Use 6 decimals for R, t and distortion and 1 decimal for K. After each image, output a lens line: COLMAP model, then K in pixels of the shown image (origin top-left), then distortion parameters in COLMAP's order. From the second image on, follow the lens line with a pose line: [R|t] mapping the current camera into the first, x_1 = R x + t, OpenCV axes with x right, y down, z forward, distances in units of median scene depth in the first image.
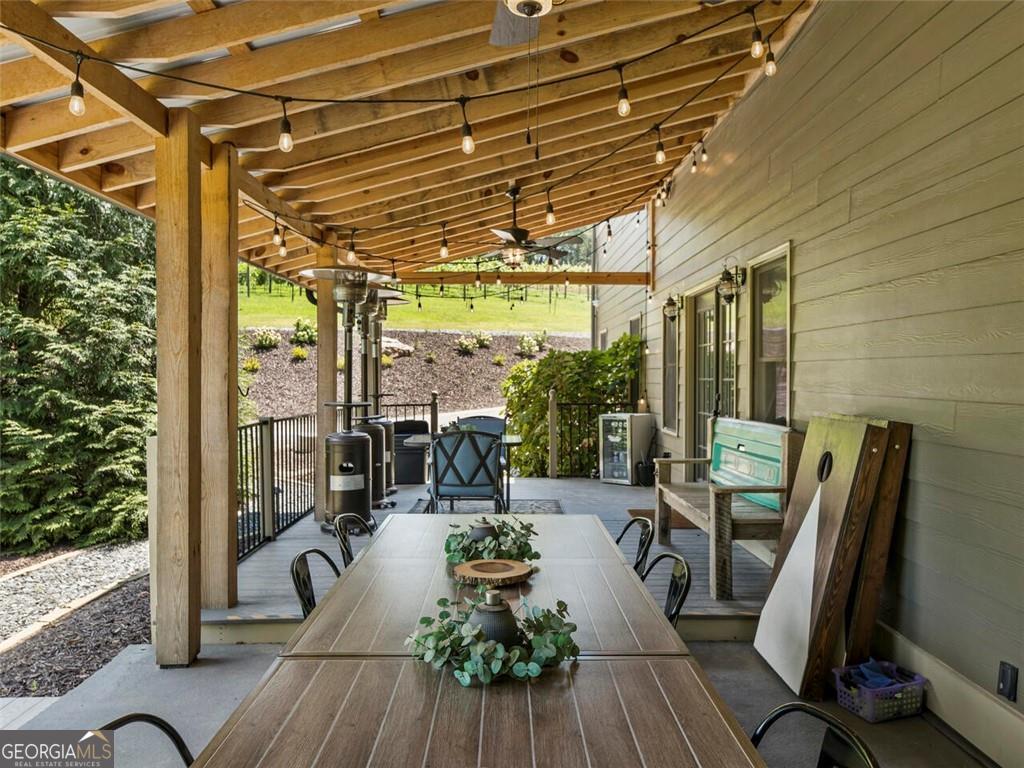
lens RADIAL K [[770.6, 0, 512.0], [0, 770.6, 384.0], [0, 0, 1]] dist [-0.003717, -0.002371]
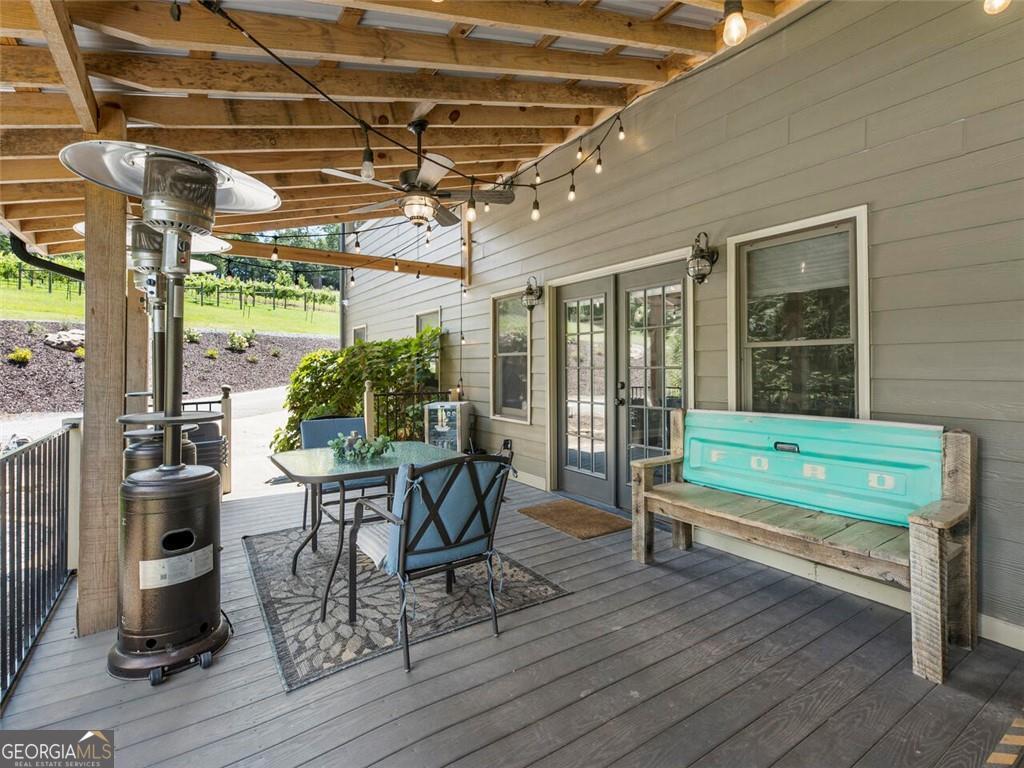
lens RADIAL K [[494.7, 0, 515.1], [0, 494.7, 367.2], [0, 0, 1]] dist [-0.000459, -0.000077]
pose [[0.827229, -0.003953, 0.561851, -0.151889], [0.010600, 0.999907, -0.008571, -0.002006], [-0.561765, 0.013046, 0.827194, 0.424999]]
